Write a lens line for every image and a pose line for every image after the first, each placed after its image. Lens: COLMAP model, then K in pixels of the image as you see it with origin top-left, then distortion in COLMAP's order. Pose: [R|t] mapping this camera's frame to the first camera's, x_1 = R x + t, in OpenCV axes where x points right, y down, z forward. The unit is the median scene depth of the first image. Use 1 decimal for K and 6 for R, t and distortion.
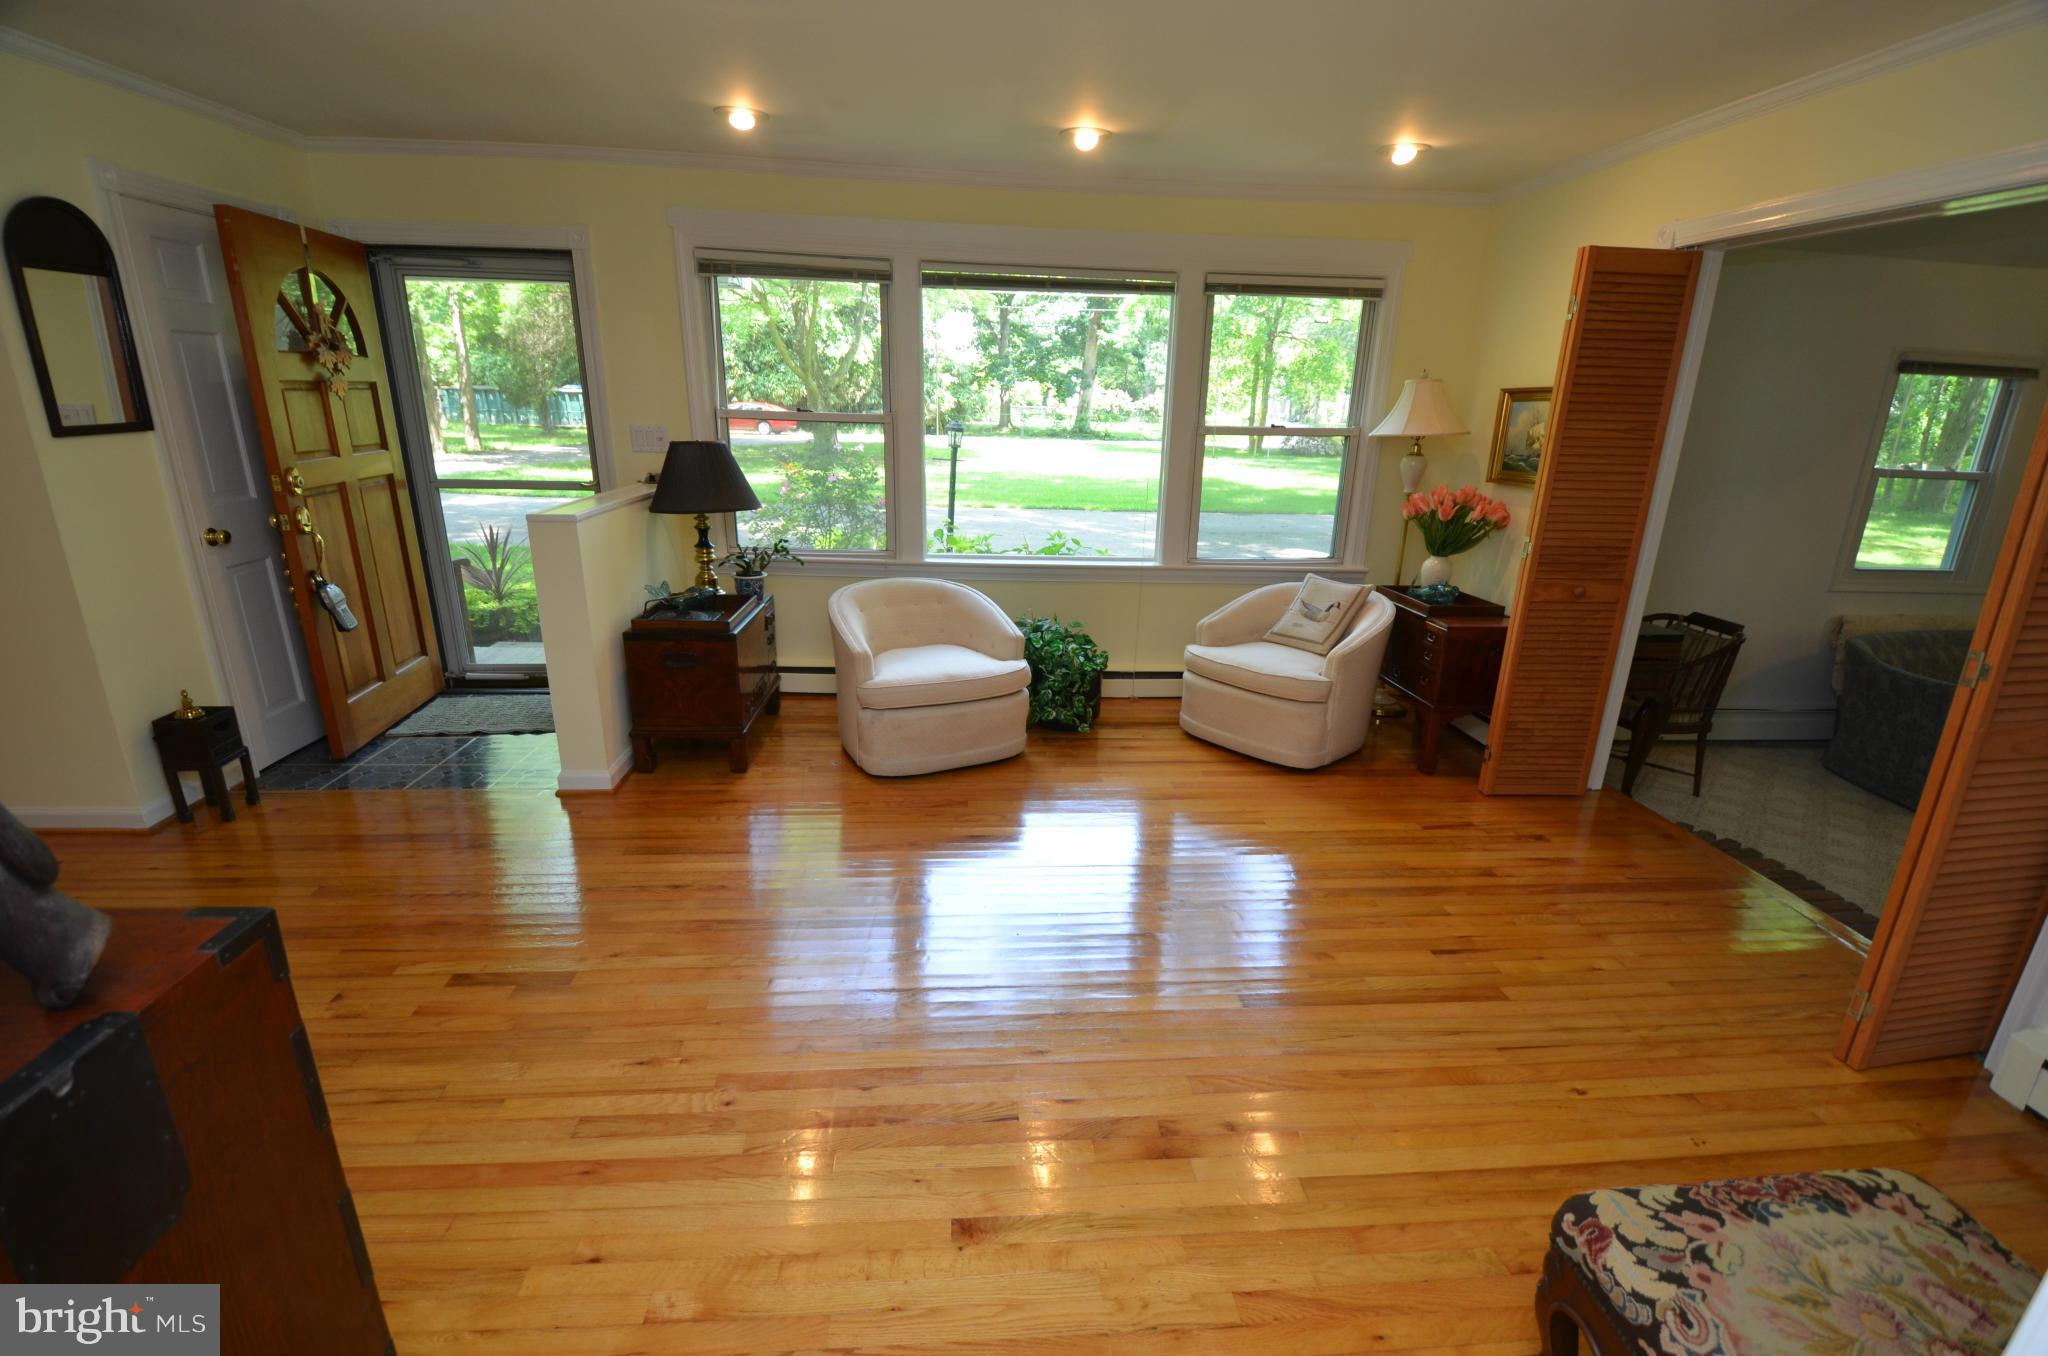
lens RADIAL K [[891.7, 0, 1022.5], [0, 891.7, 689.8], [0, 0, 1]] dist [0.010773, -0.019806]
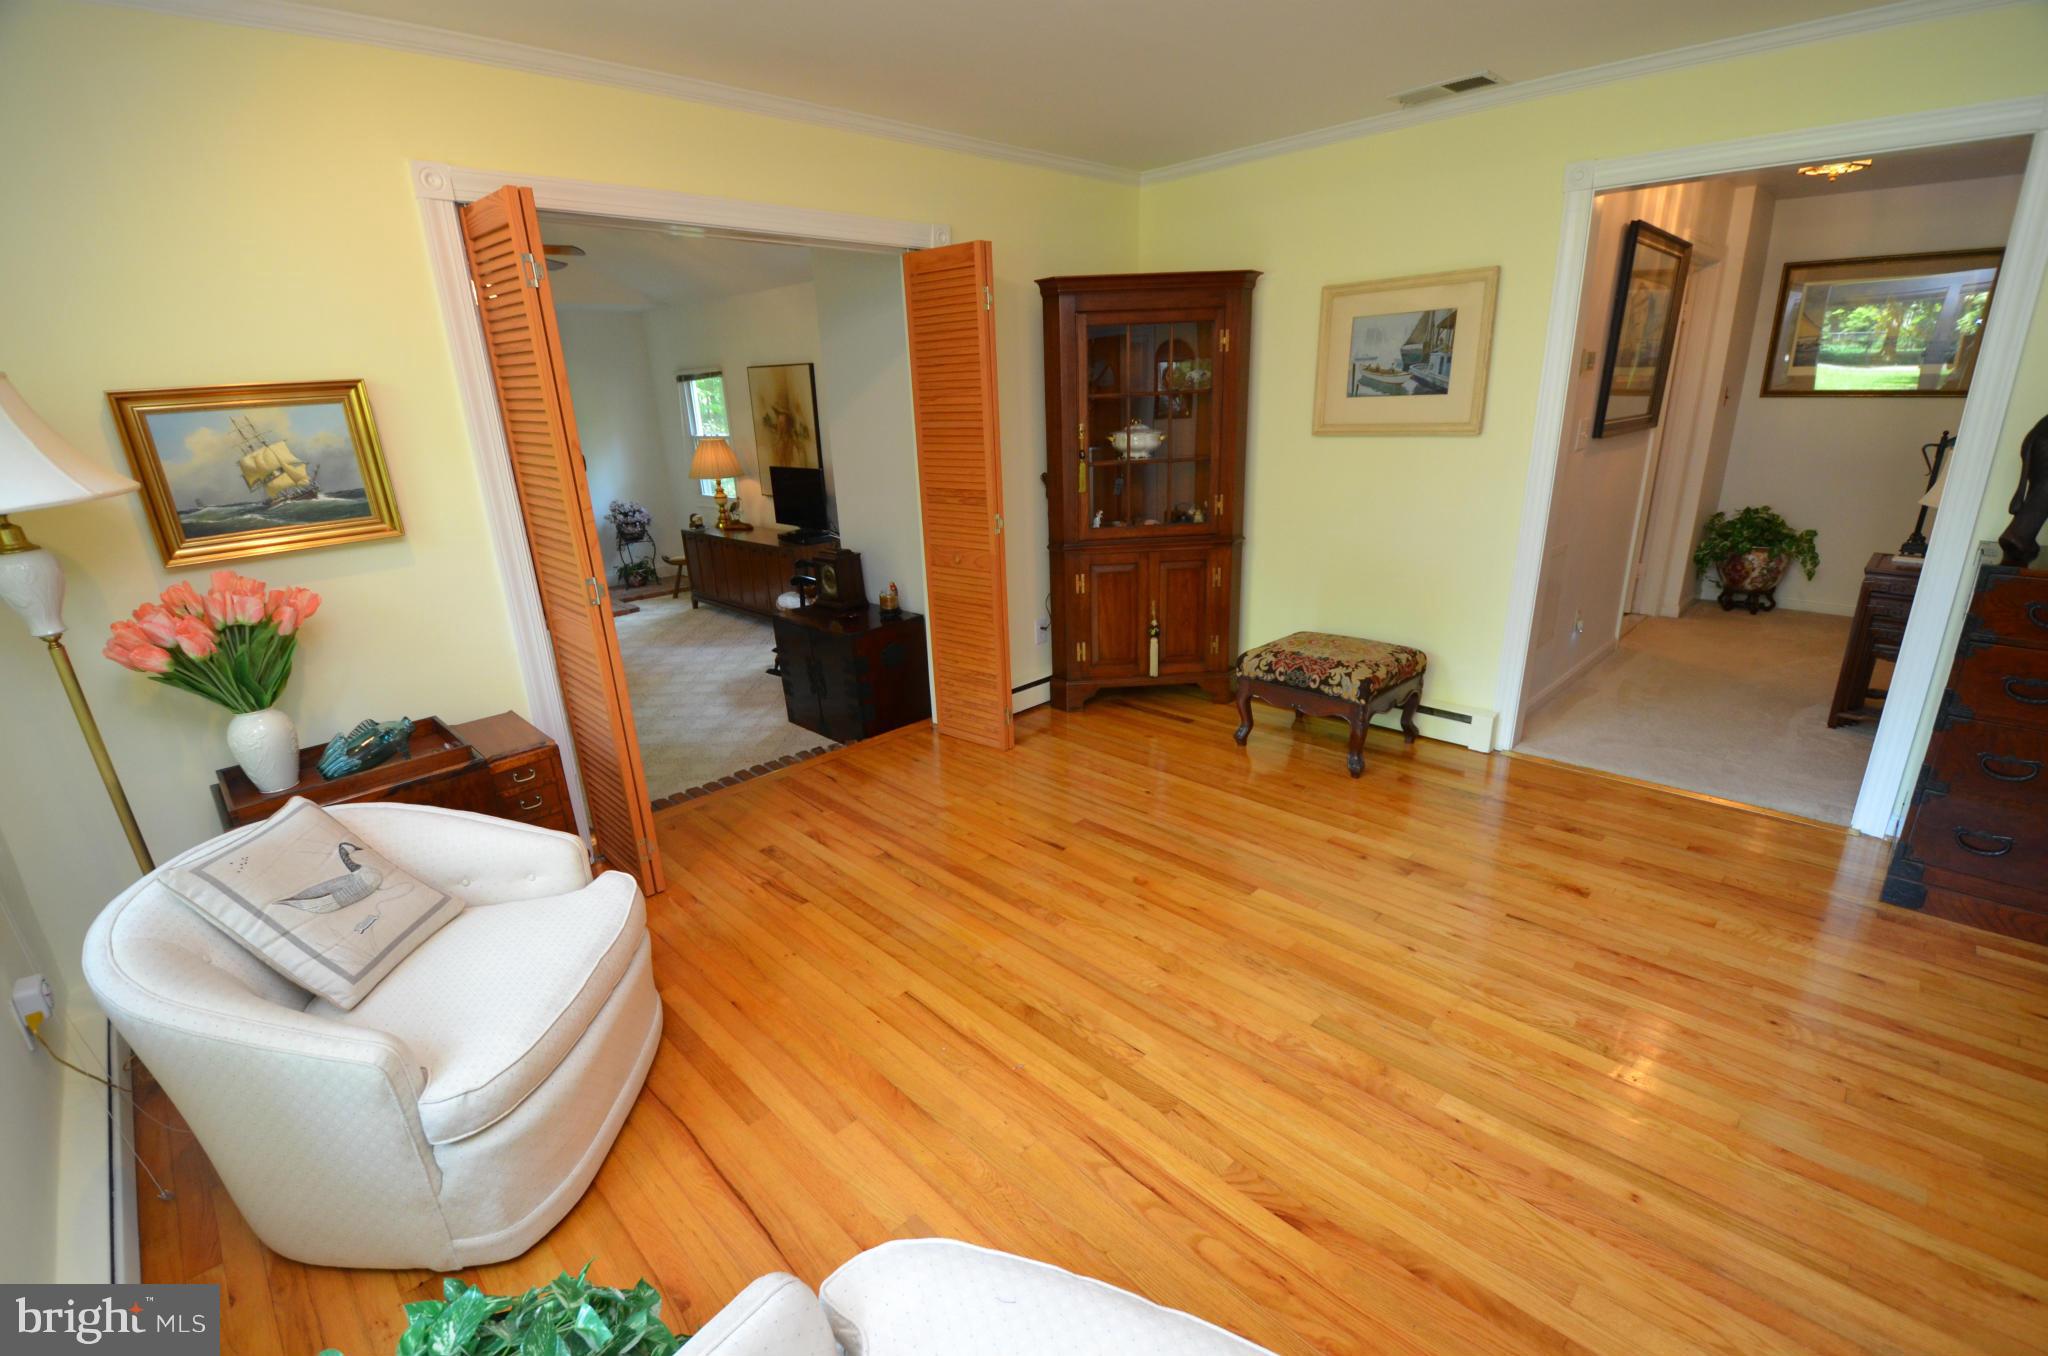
lens RADIAL K [[891.7, 0, 1022.5], [0, 891.7, 689.8], [0, 0, 1]] dist [0.010773, -0.019806]
pose [[-0.647966, -0.245357, 0.721069, -0.200910], [0.251908, 0.824387, 0.506882, -0.320253], [-0.718806, 0.510085, -0.472368, 0.951533]]
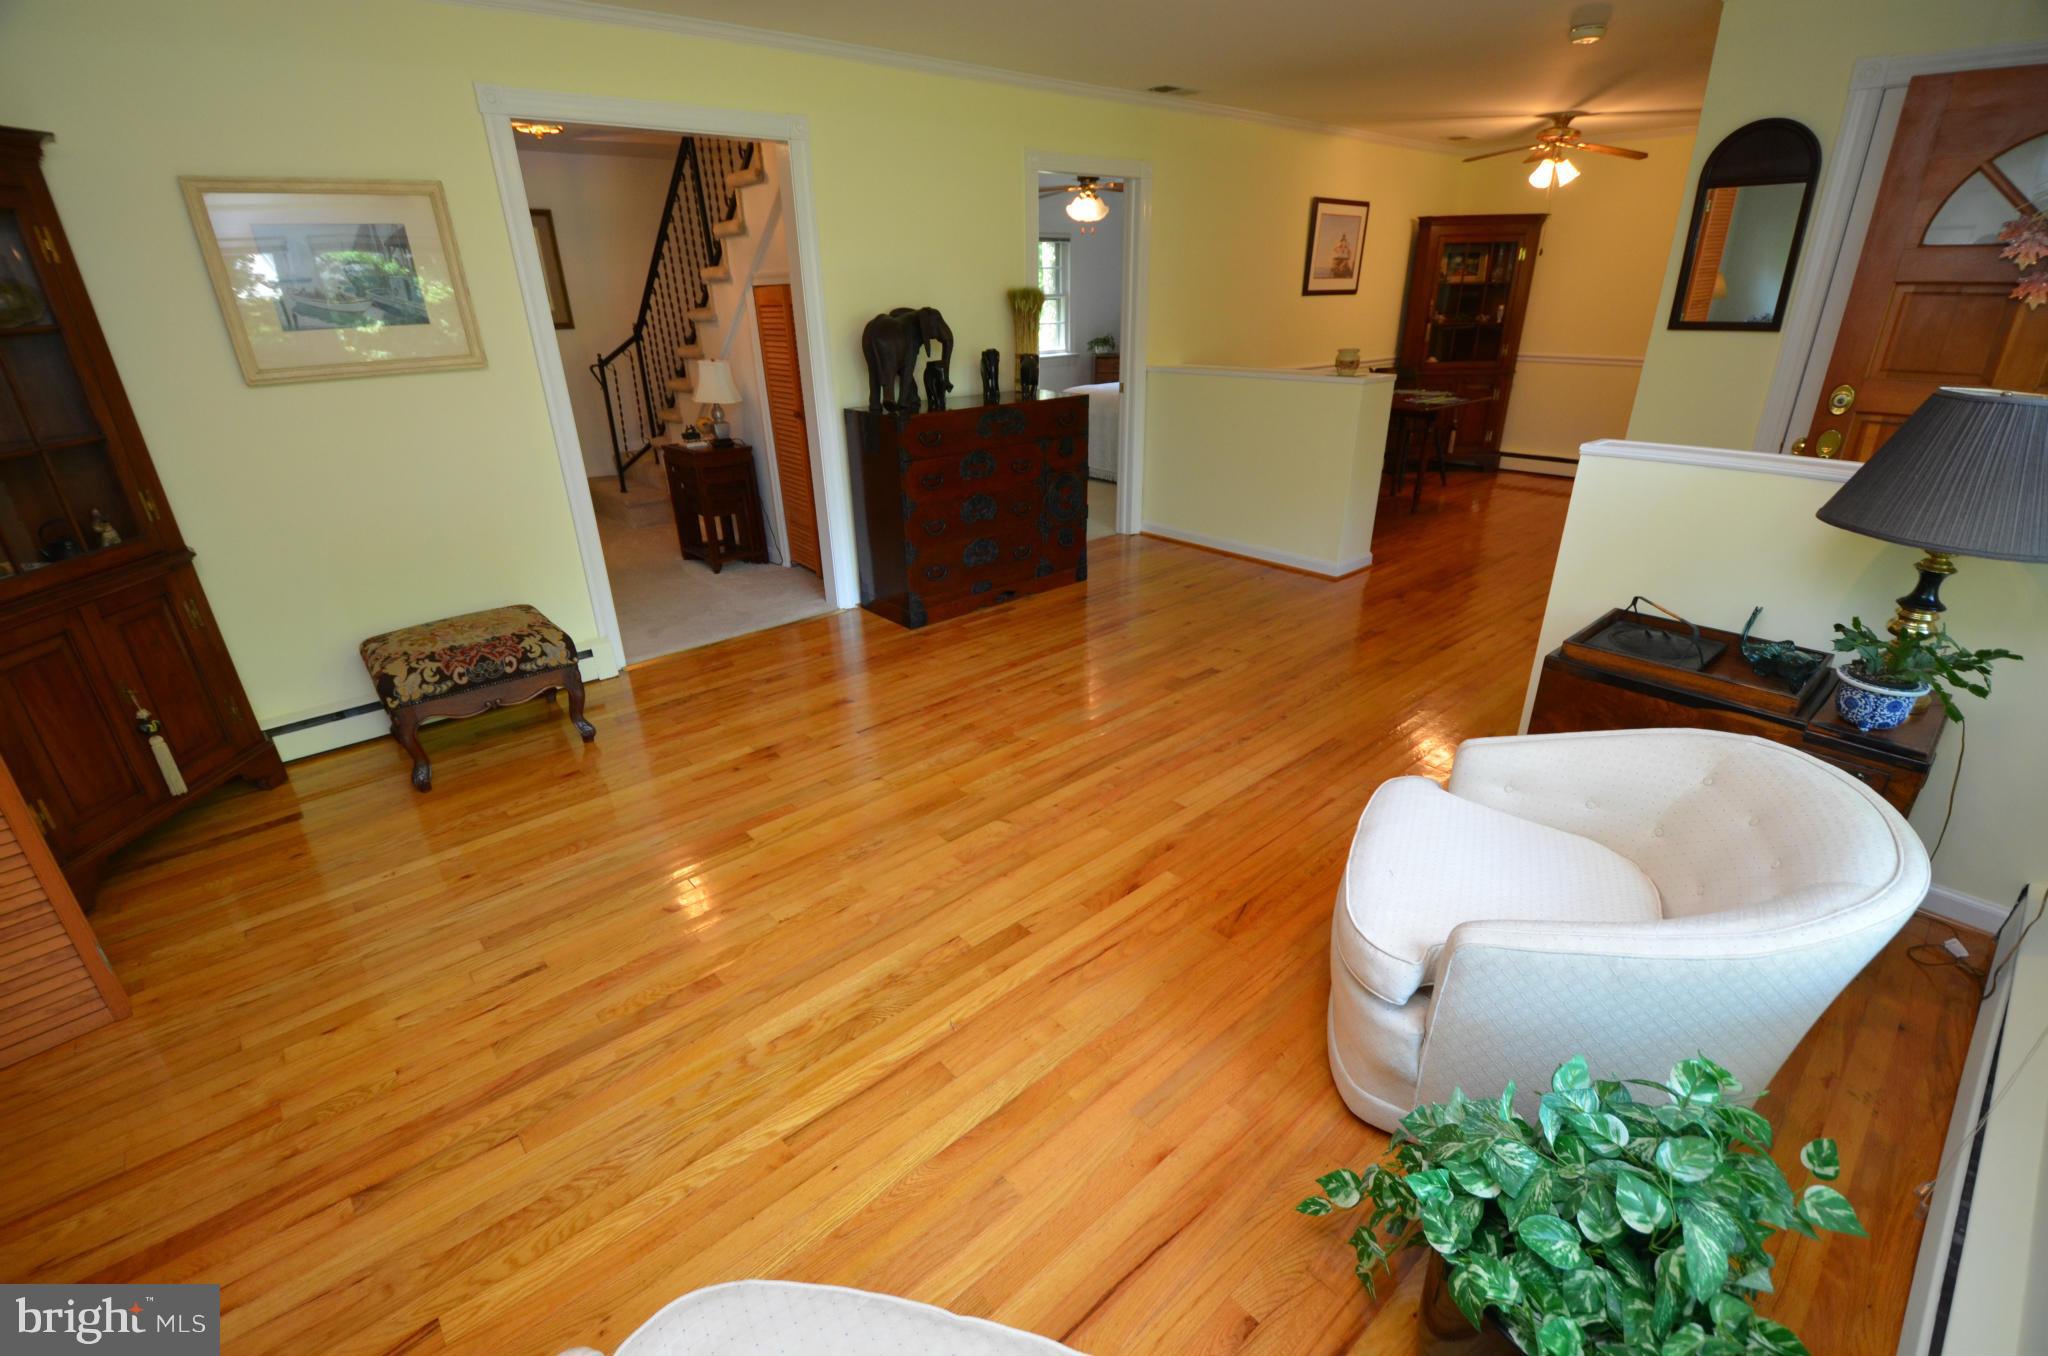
lens RADIAL K [[891.7, 0, 1022.5], [0, 891.7, 689.8], [0, 0, 1]] dist [0.010773, -0.019806]
pose [[-0.799714, 0.233643, -0.553053, 0.321374], [-0.186780, 0.778639, 0.599028, -0.323159], [0.570588, 0.582350, -0.579049, 1.018865]]
